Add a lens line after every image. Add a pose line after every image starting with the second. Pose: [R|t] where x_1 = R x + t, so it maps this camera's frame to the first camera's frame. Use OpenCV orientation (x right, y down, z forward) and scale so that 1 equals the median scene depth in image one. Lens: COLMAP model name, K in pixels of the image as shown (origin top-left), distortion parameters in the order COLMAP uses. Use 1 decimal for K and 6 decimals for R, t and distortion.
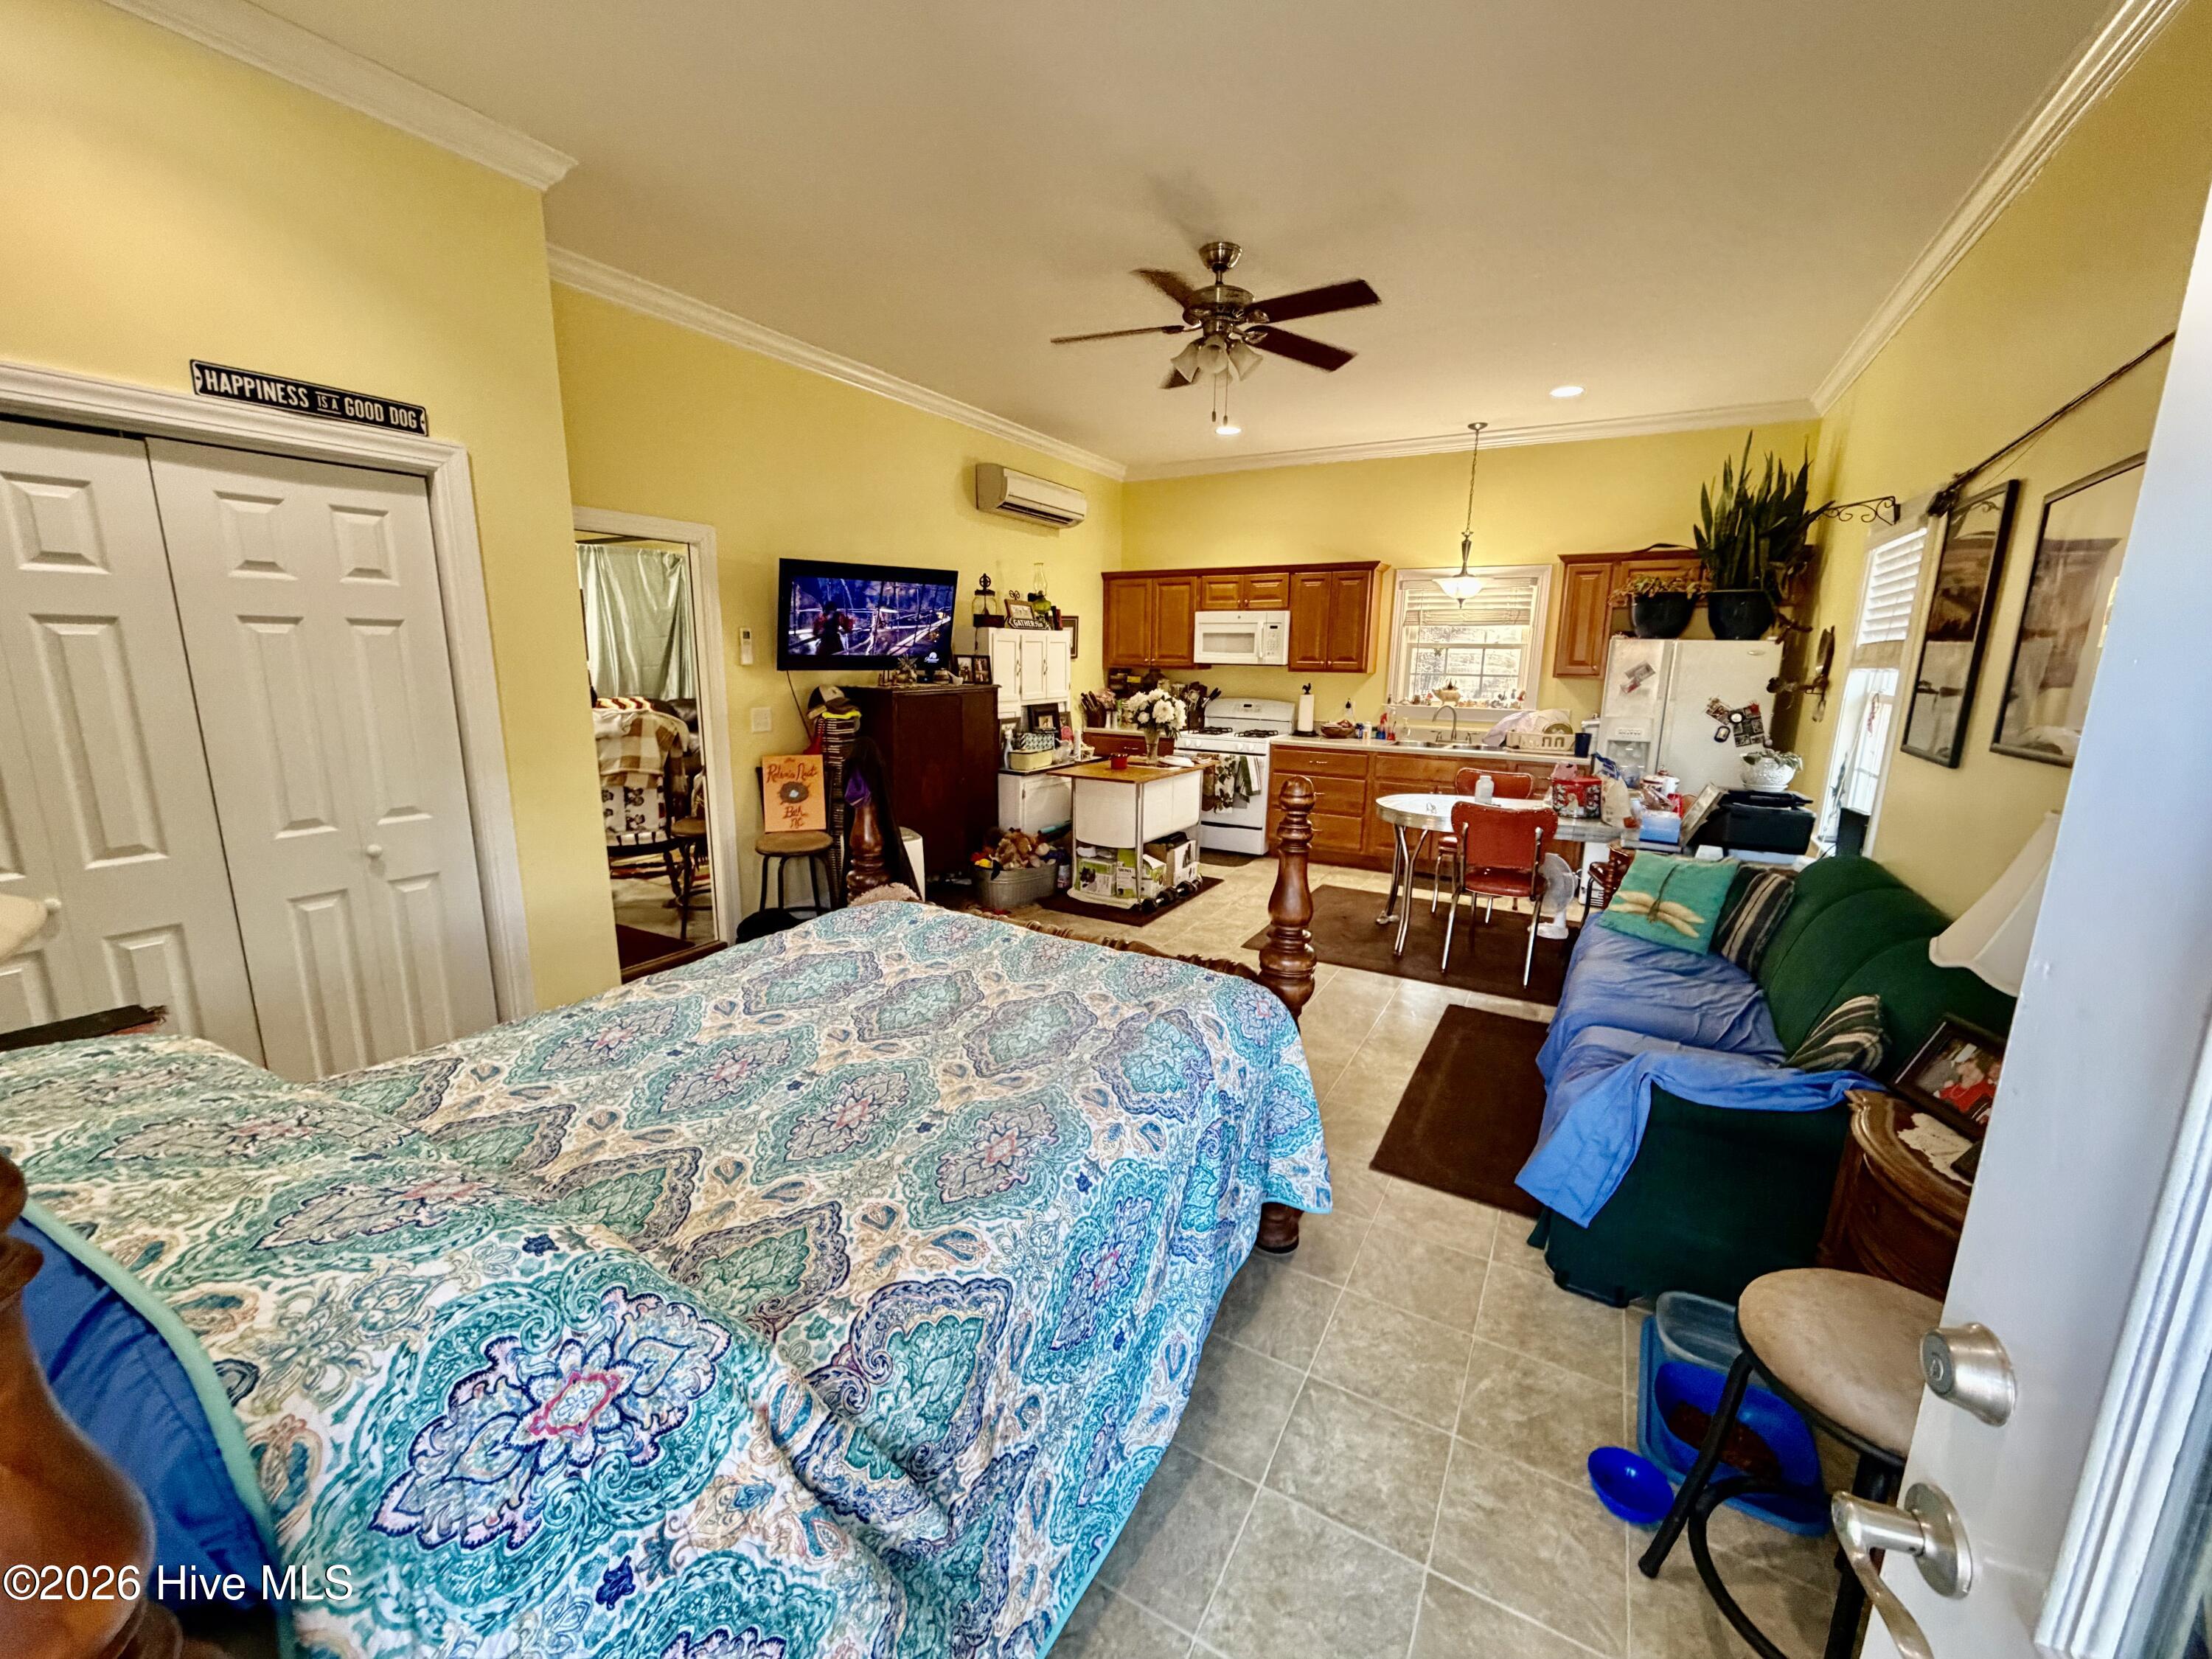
lens RADIAL K [[882.8, 0, 1107.7], [0, 882.8, 832.0], [0, 0, 1]] dist [0.001792, -0.000006]
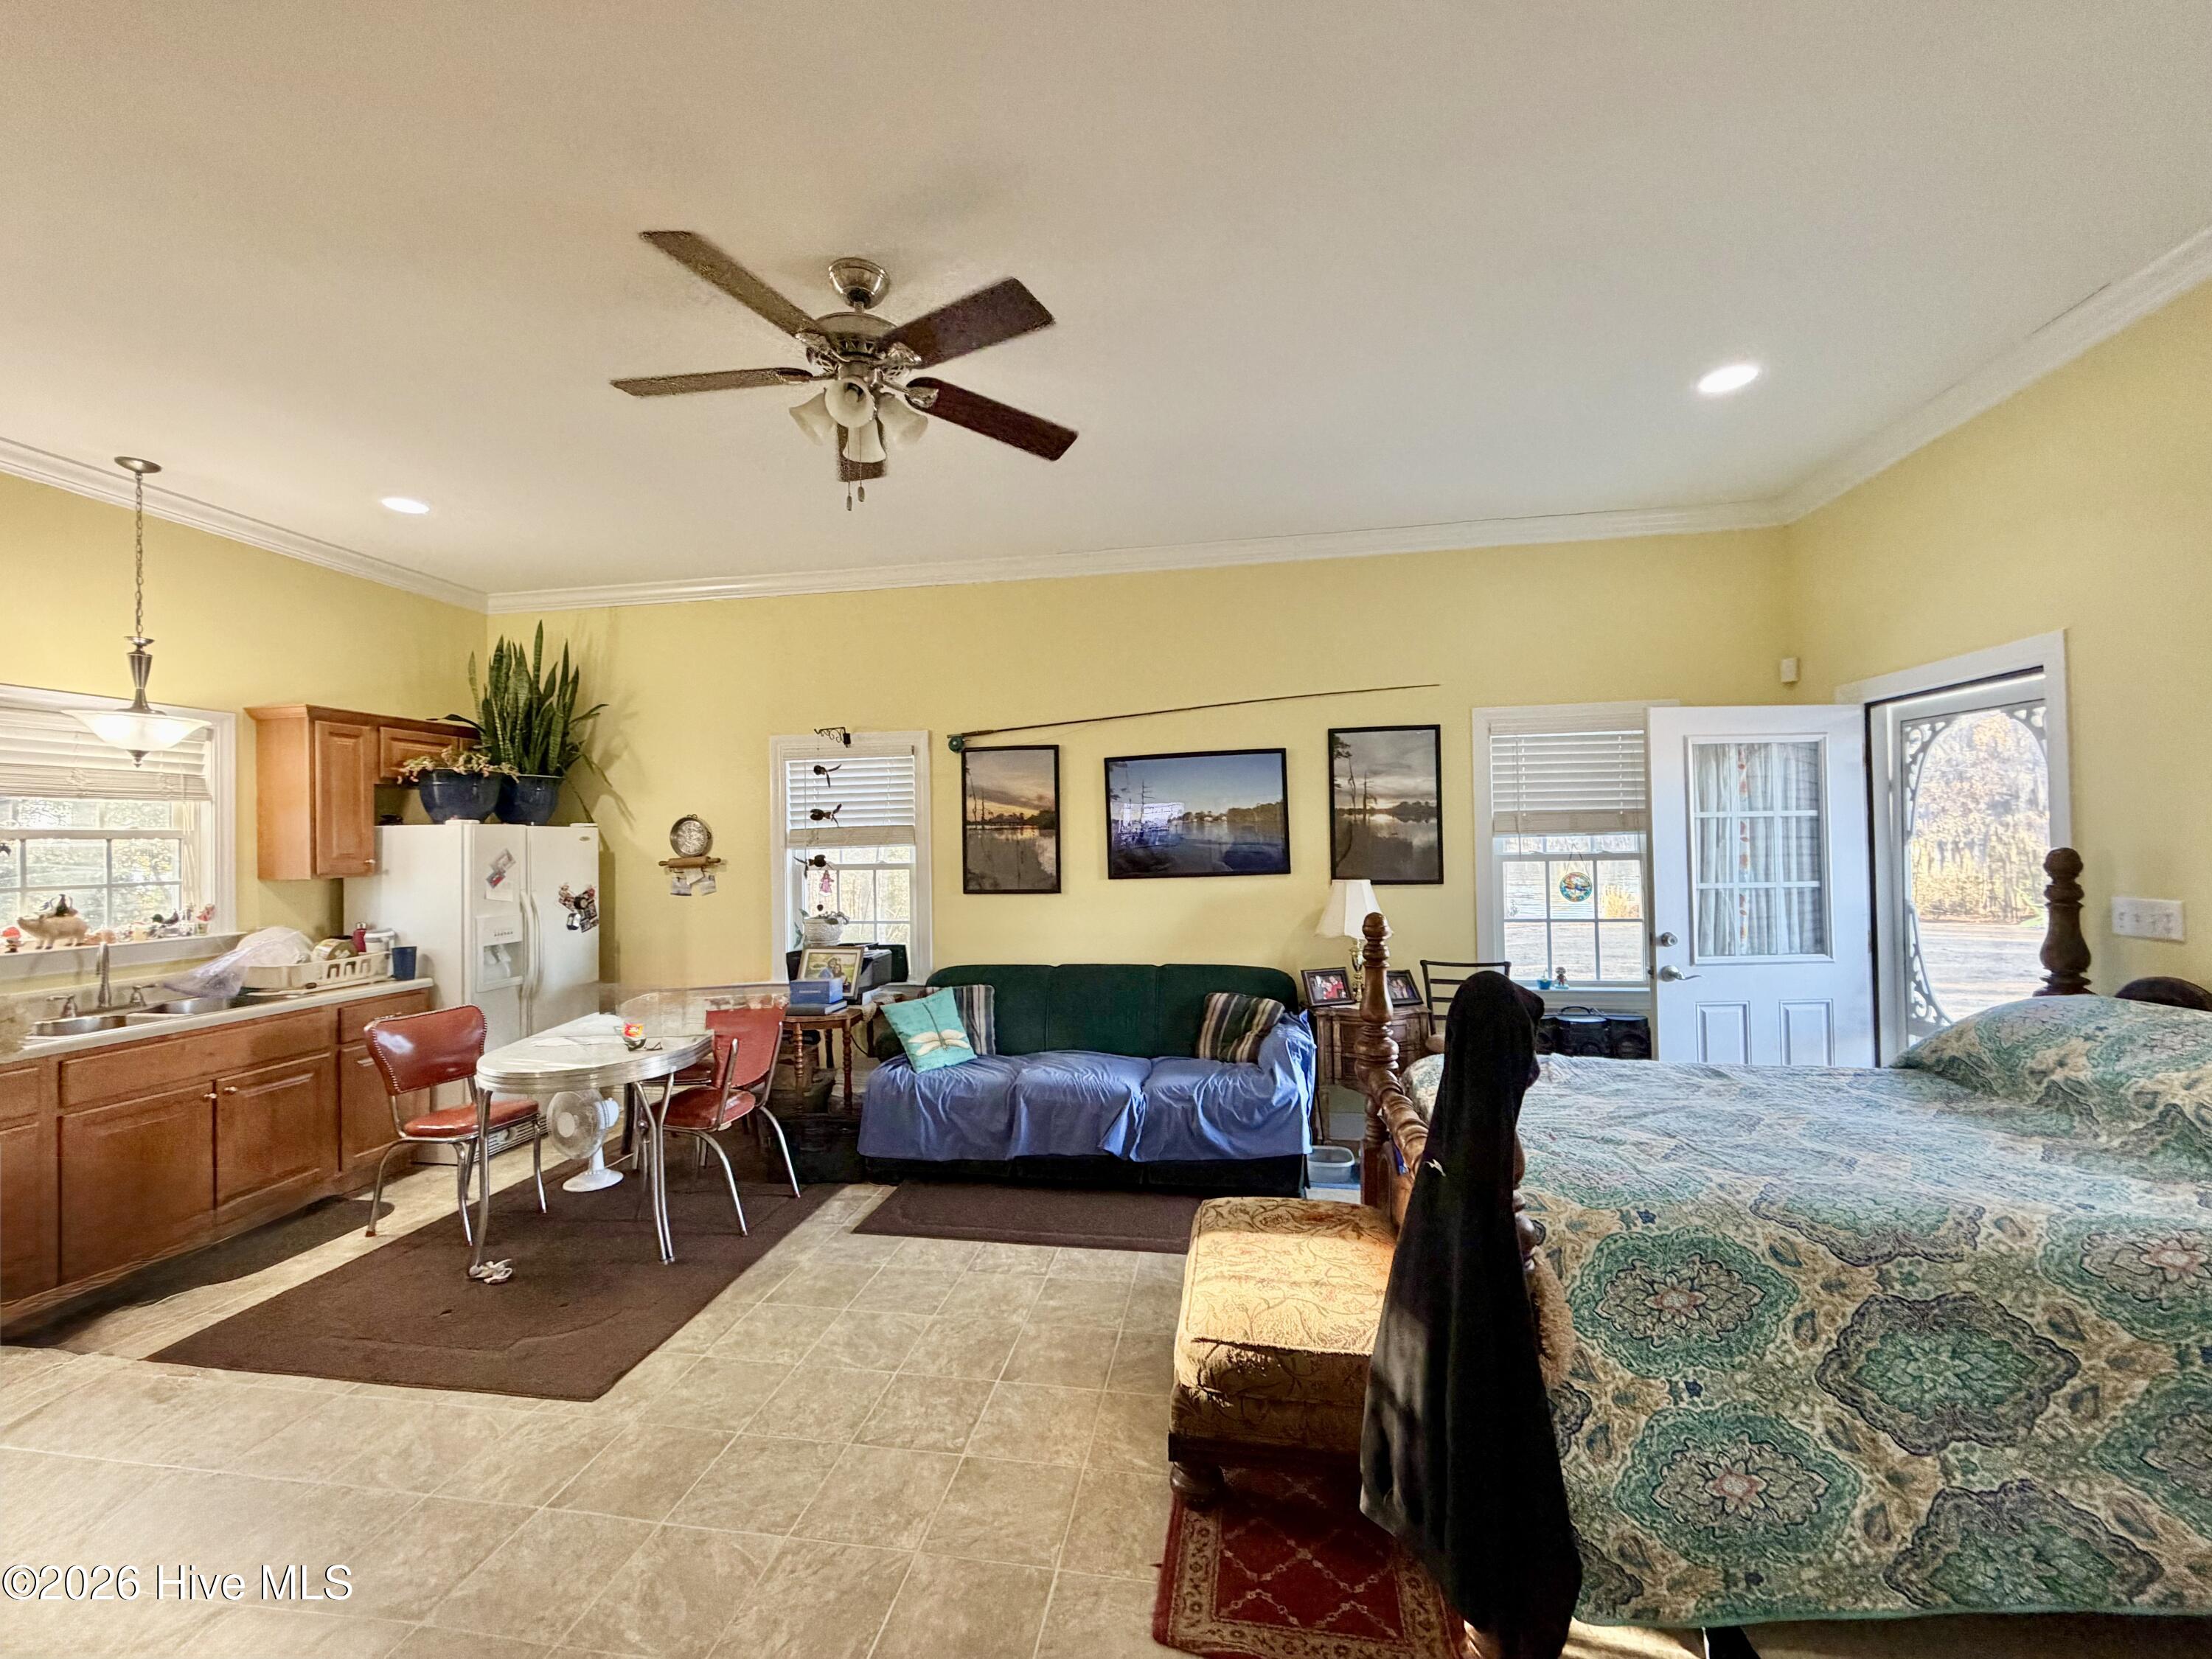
lens RADIAL K [[882.8, 0, 1112.2], [0, 882.8, 830.2], [0, 0, 1]] dist [0.001792, -0.000006]
pose [[-0.355959, 0.001288, 0.934501, -0.364079], [0.196398, 0.977769, 0.073462, -0.143972], [-0.913631, 0.209683, -0.348299, 0.684270]]
